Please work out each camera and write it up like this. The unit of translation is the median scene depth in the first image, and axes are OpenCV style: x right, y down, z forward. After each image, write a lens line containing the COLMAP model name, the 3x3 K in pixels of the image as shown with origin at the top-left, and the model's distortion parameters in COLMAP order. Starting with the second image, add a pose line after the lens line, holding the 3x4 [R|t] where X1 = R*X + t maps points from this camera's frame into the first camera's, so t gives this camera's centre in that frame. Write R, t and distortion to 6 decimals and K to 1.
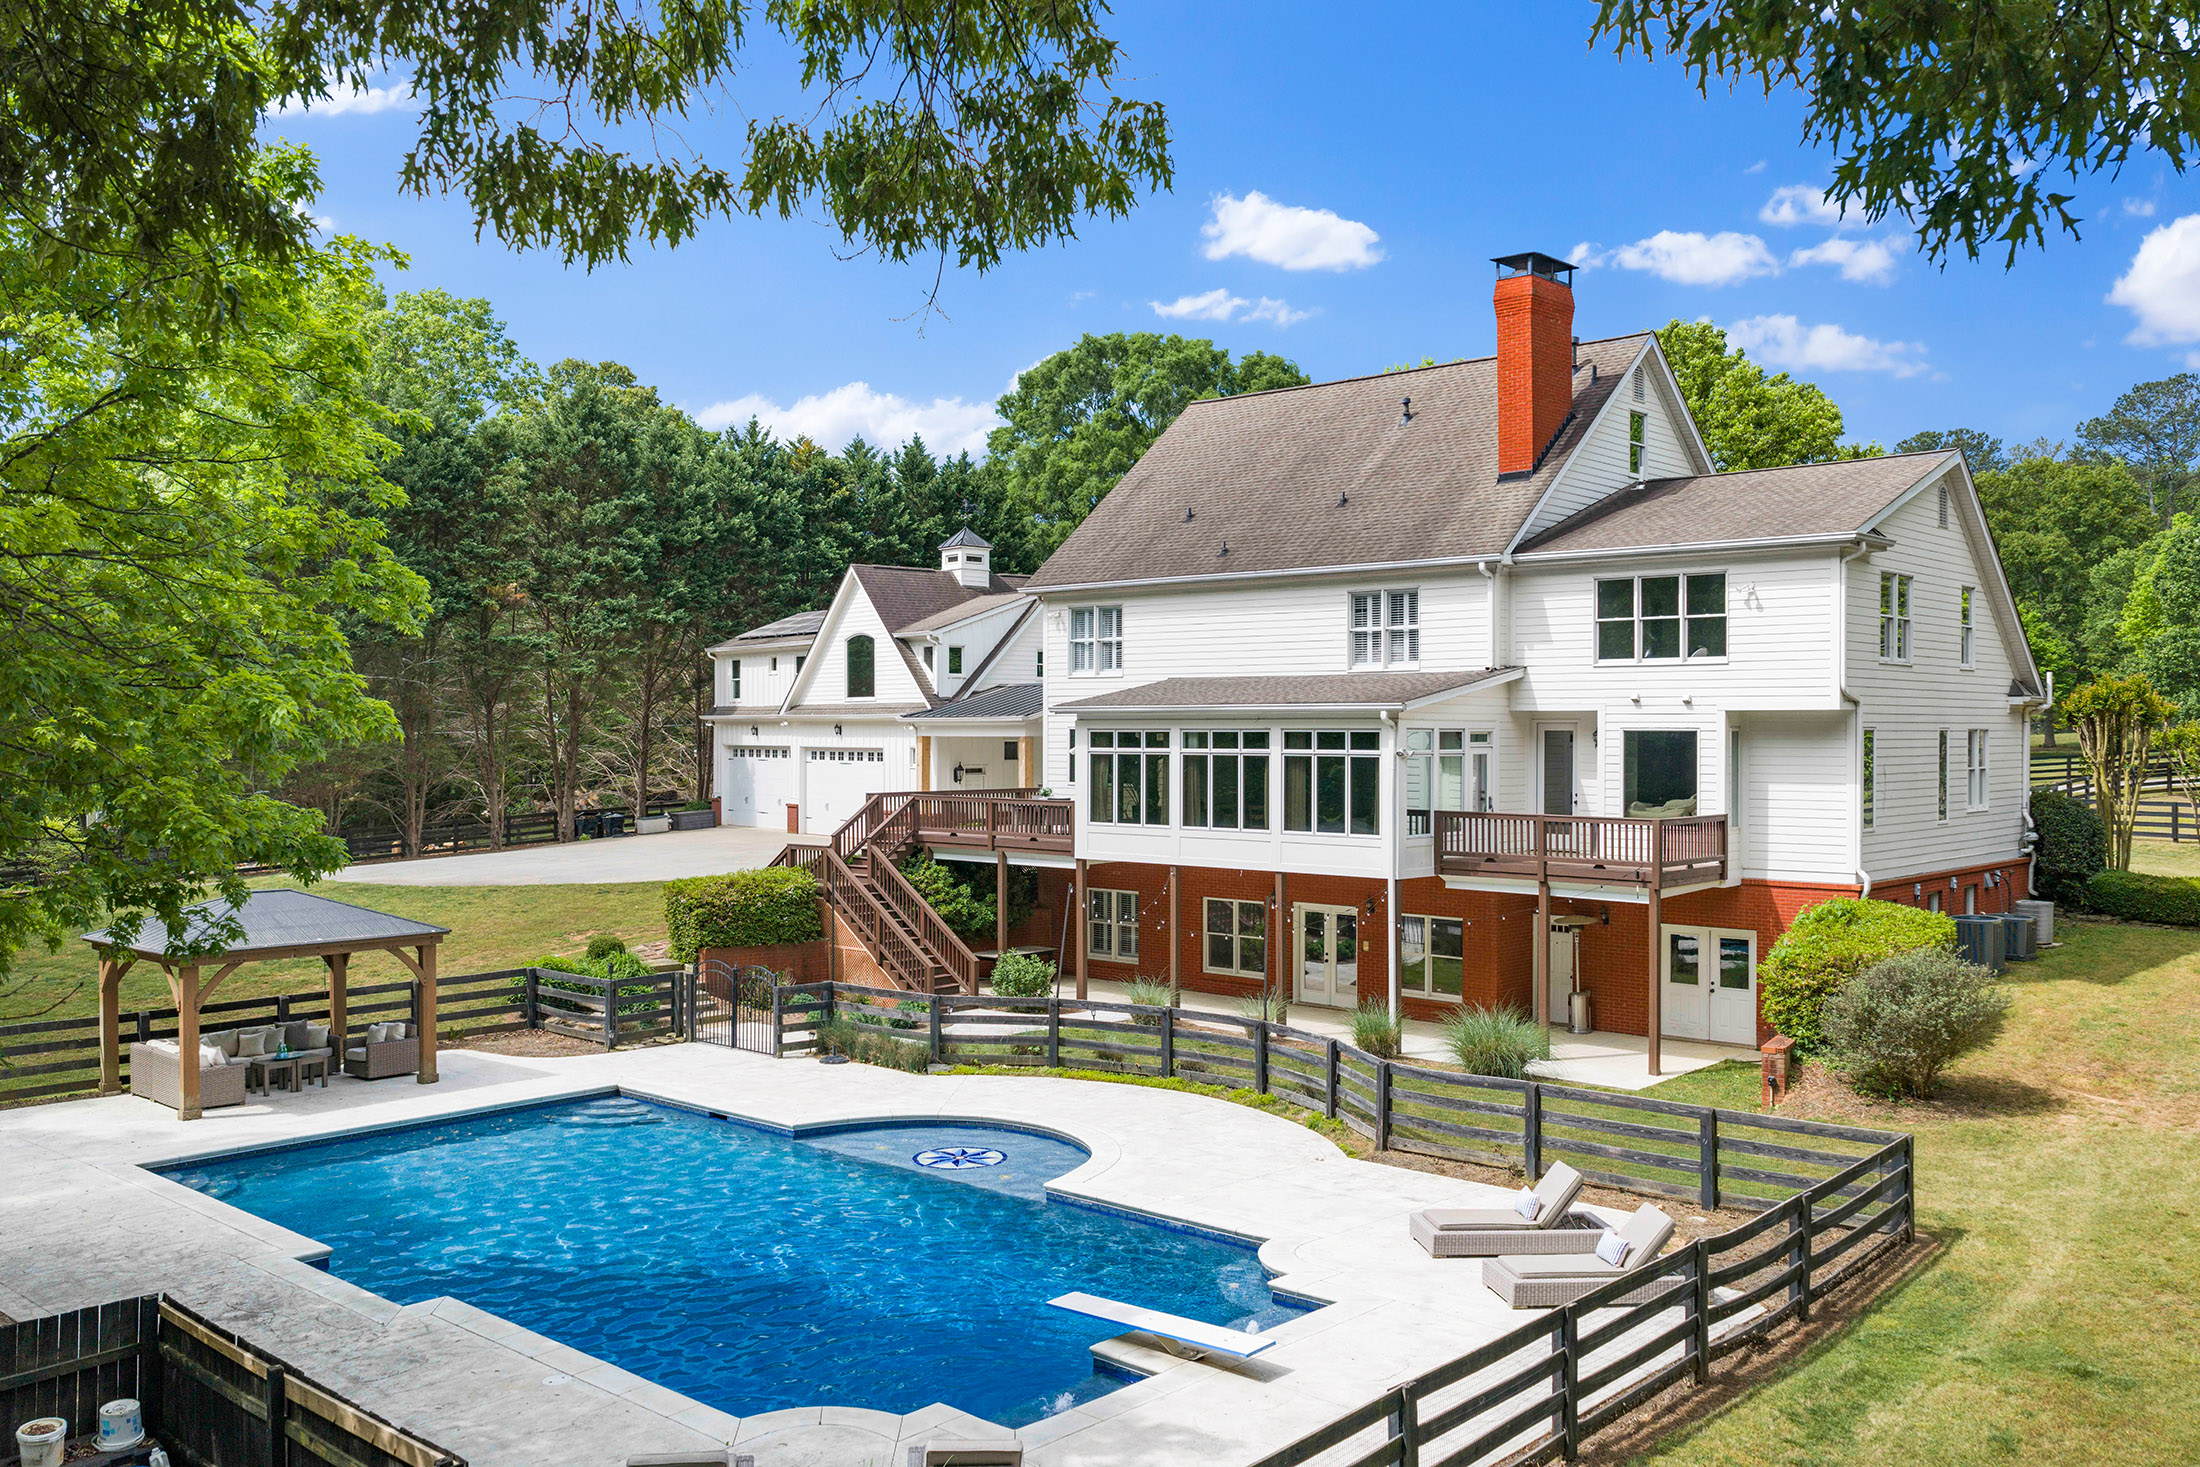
lens RADIAL K [[1791.3, 0, 1100.0], [0, 1791.3, 733.5], [0, 0, 1]] dist [0.016010, -0.001740]
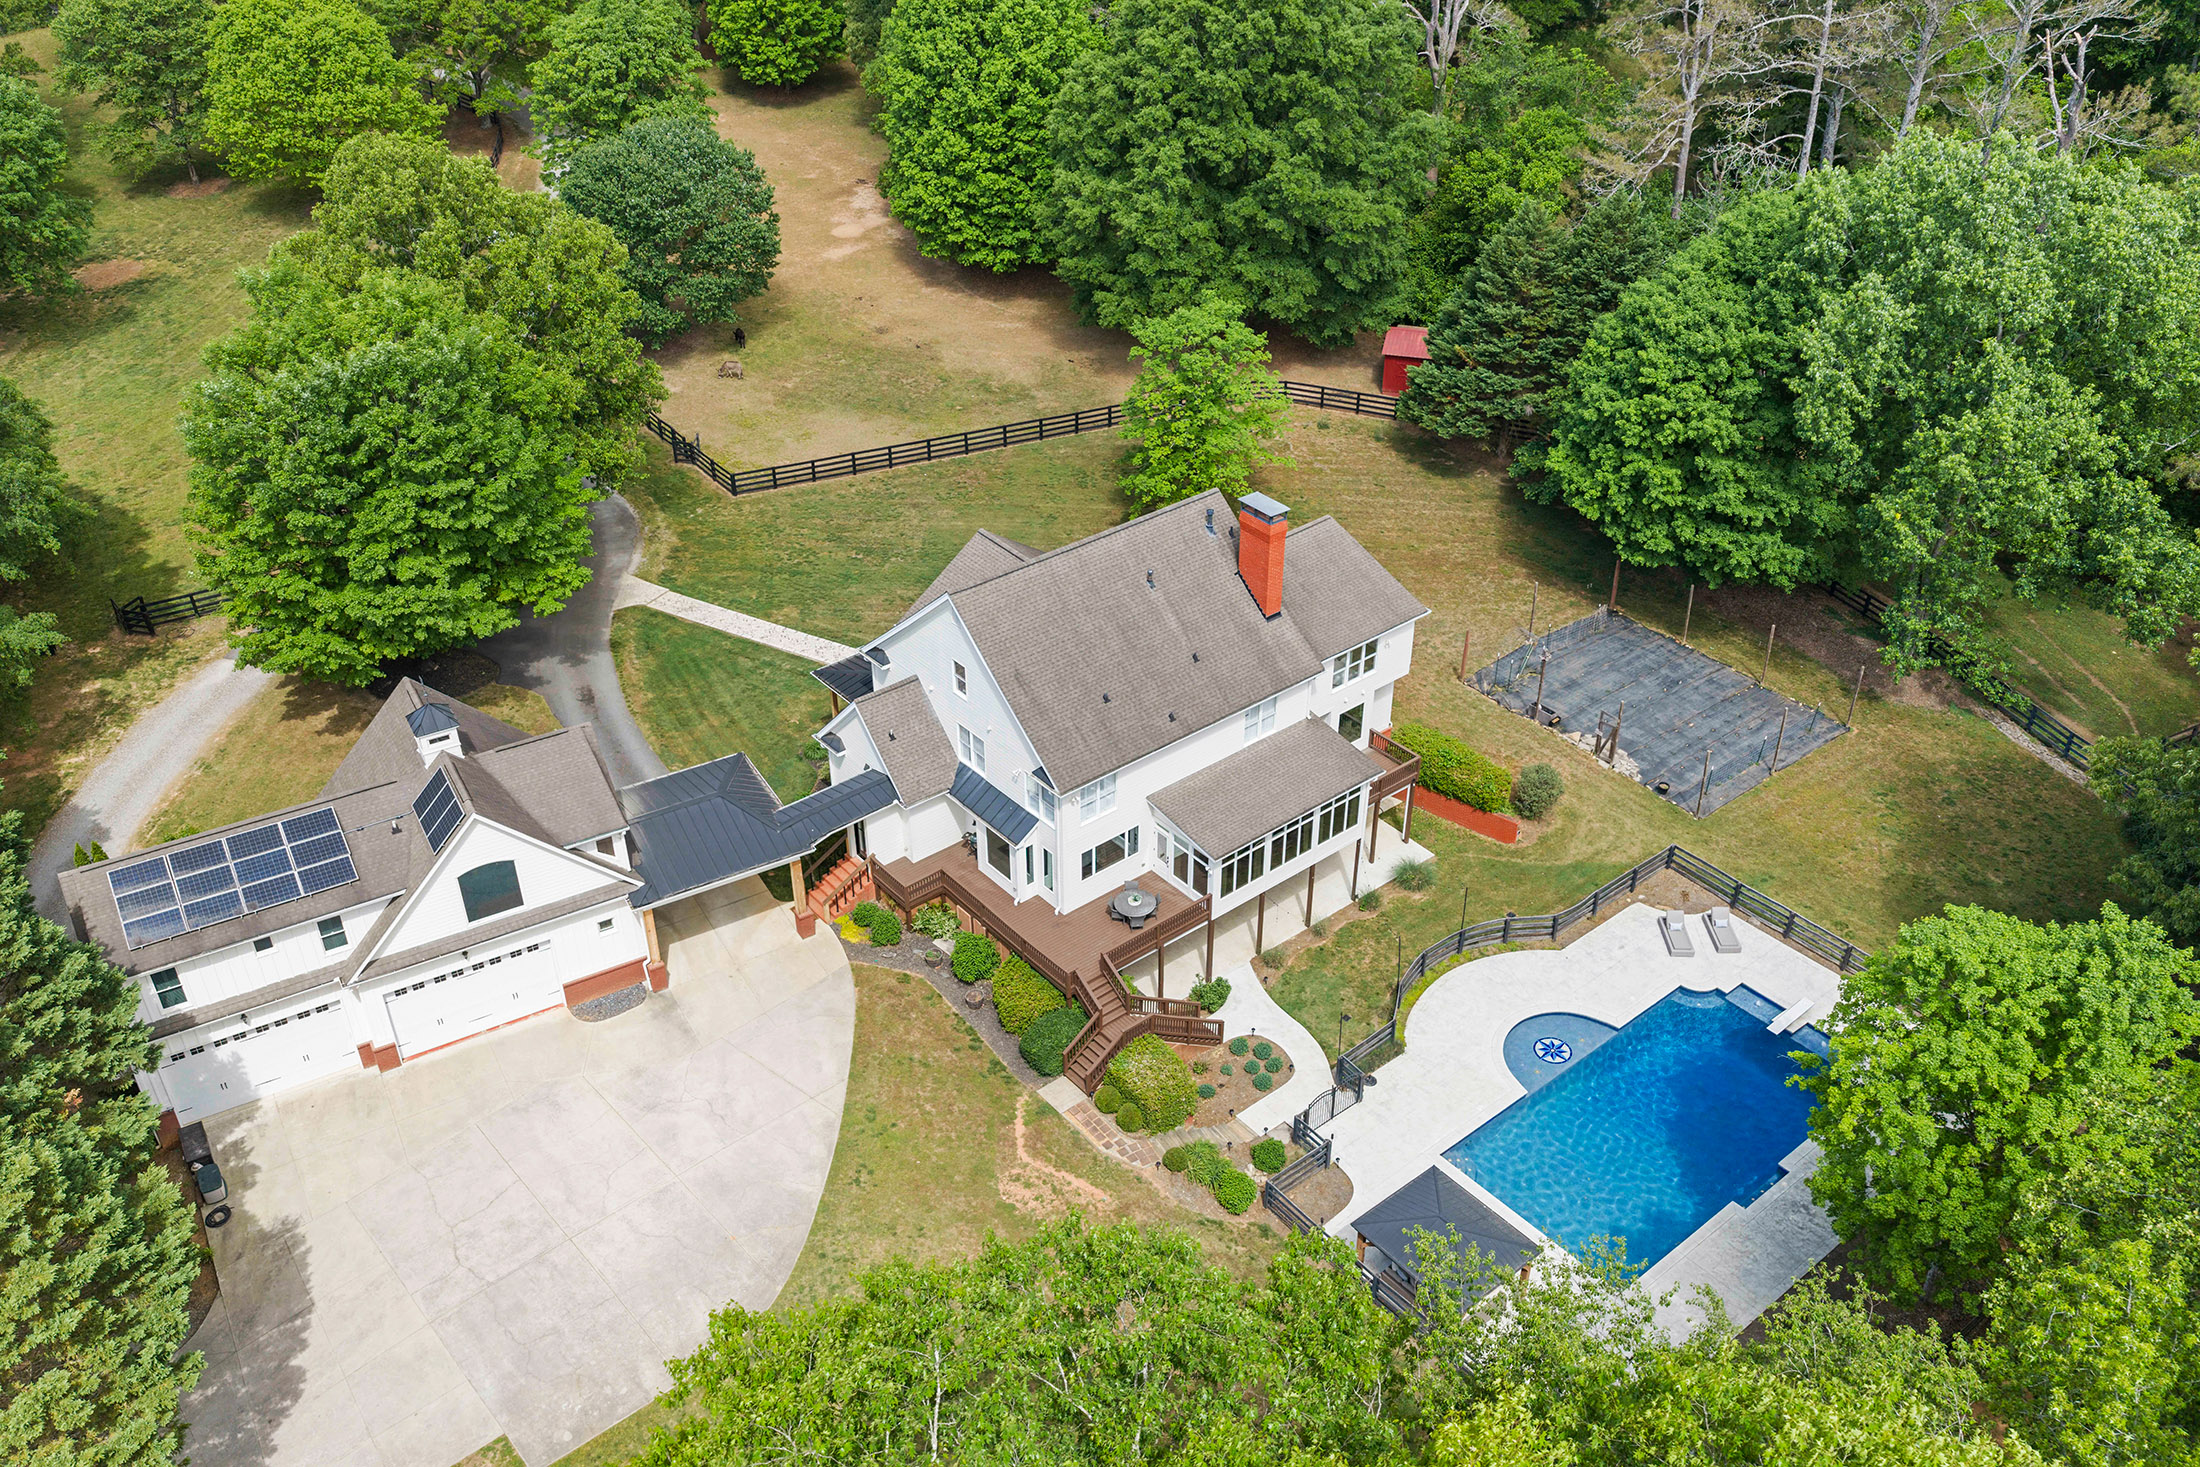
lens RADIAL K [[1803.8, 0, 1100.0], [0, 1803.8, 733.5], [0, 0, 1]] dist [0.006378, -0.015349]
pose [[0.145474, -0.550342, 0.822168, -1.444174], [0.006462, 0.831519, 0.555458, -1.112437], [-0.989341, -0.075492, 0.124521, 0.953637]]
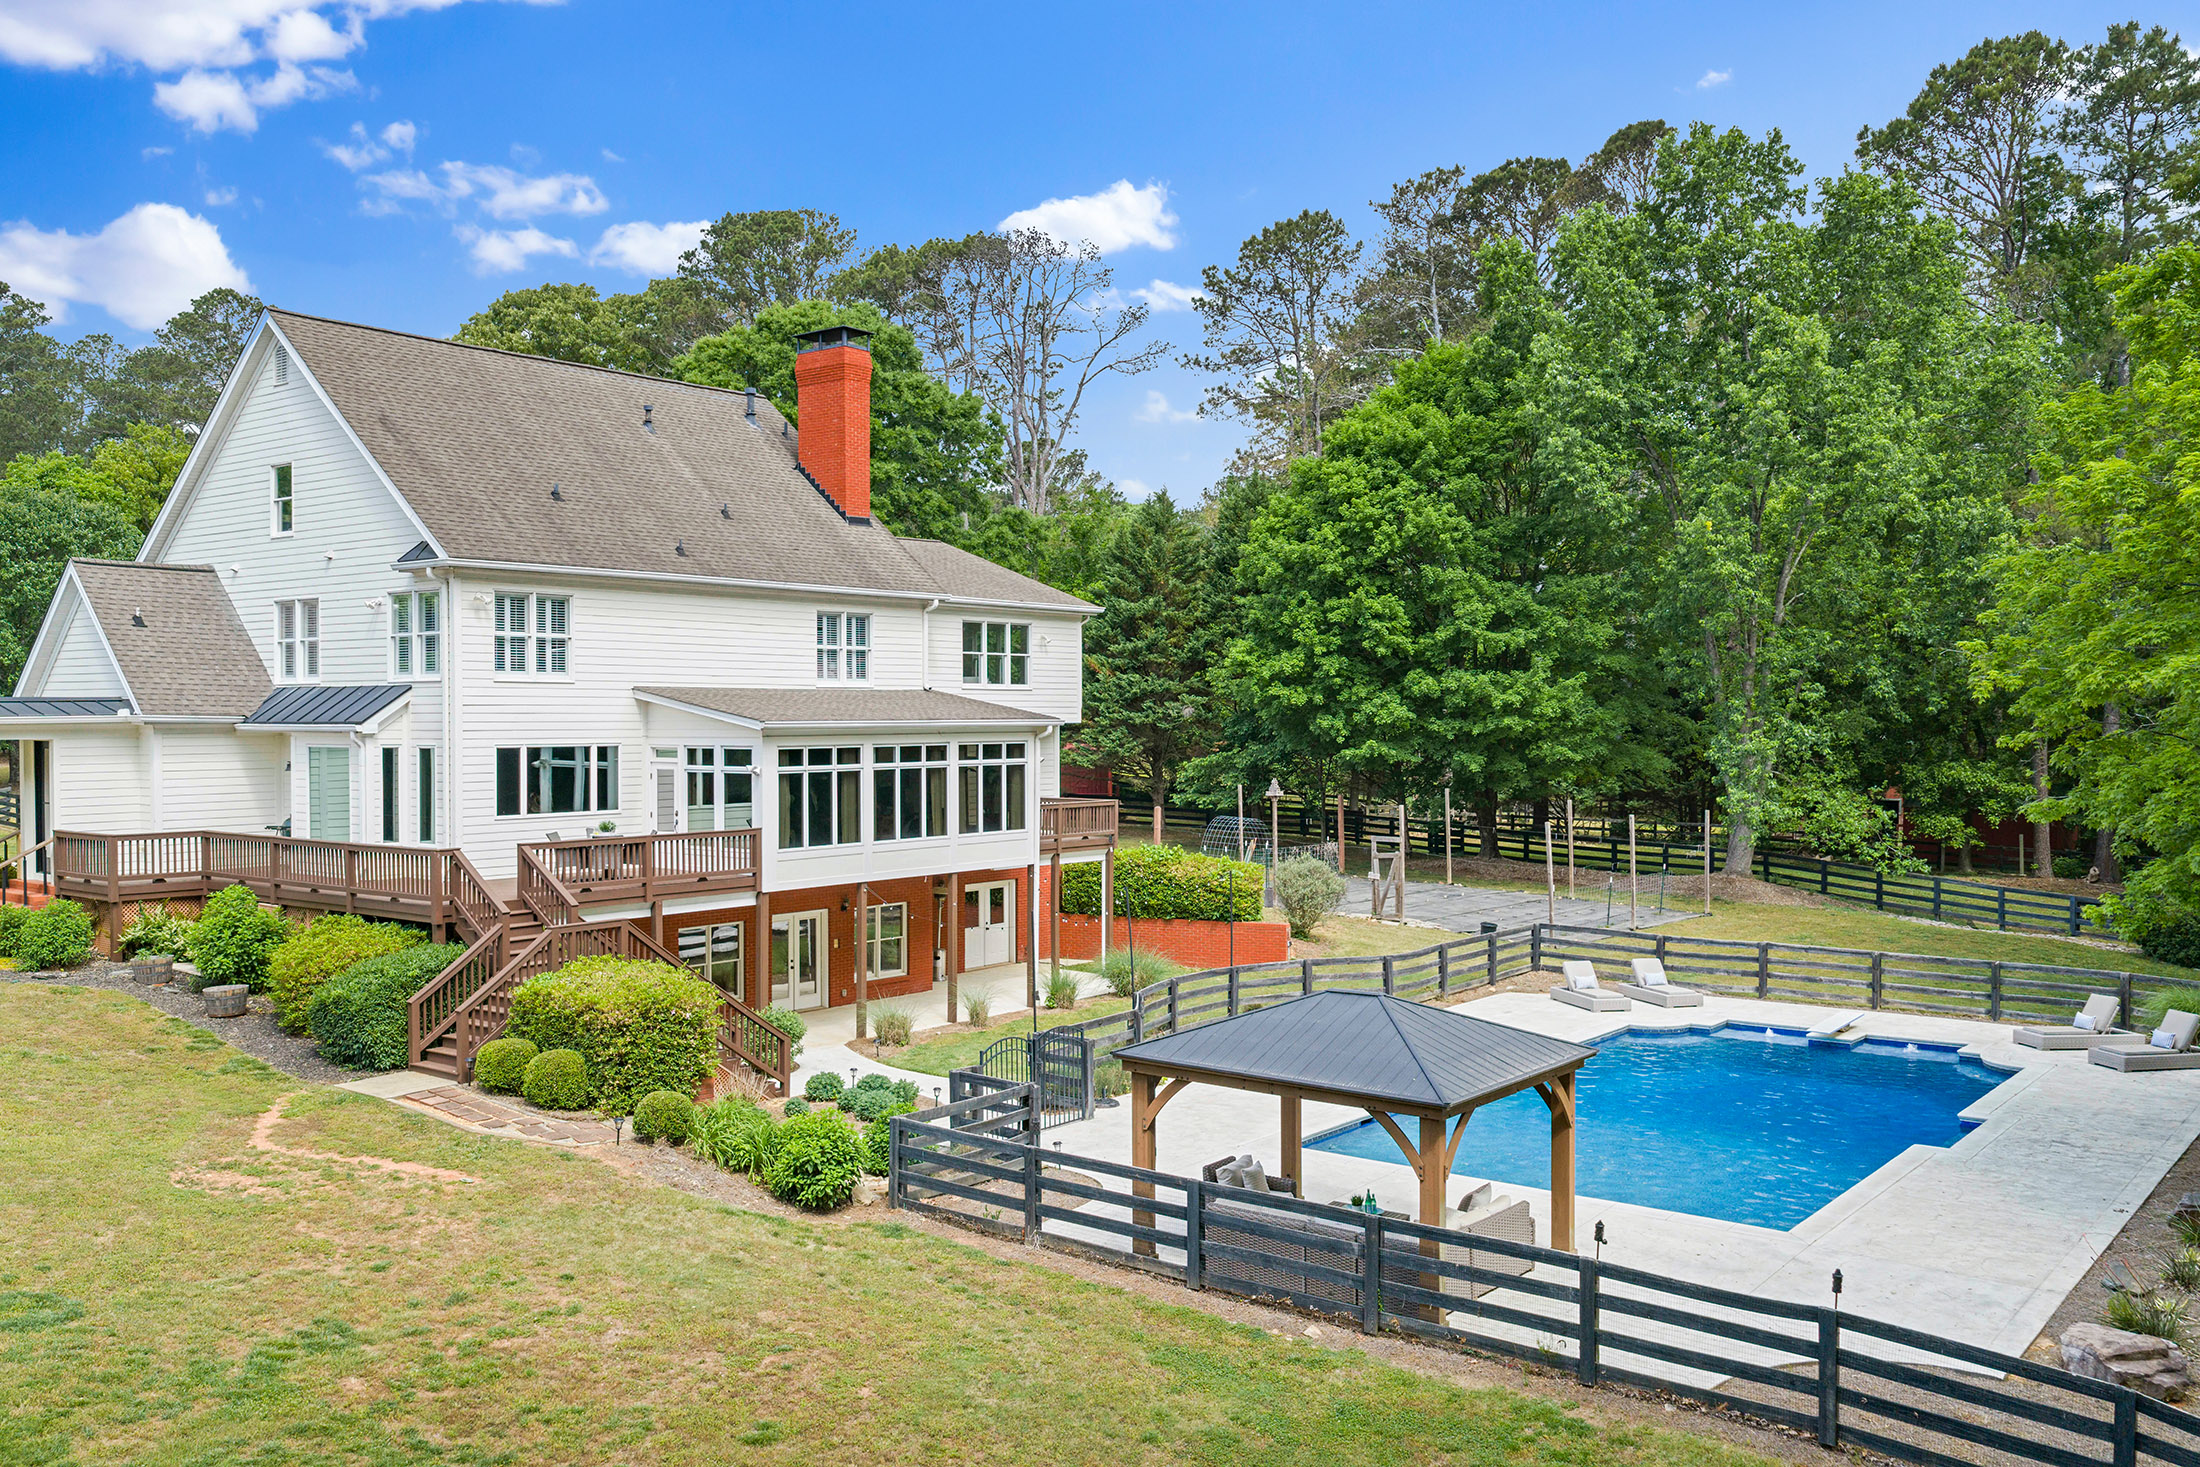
lens RADIAL K [[1802.7, 0, 1091.2], [0, 1802.7, 756.6], [0, 0, 1]] dist [0.008748, -0.001314]
pose [[-0.068735, -0.025575, 0.997307, -0.961300], [0.004966, 0.999650, 0.025977, -0.021067], [-0.997623, 0.006738, -0.068584, 0.948970]]
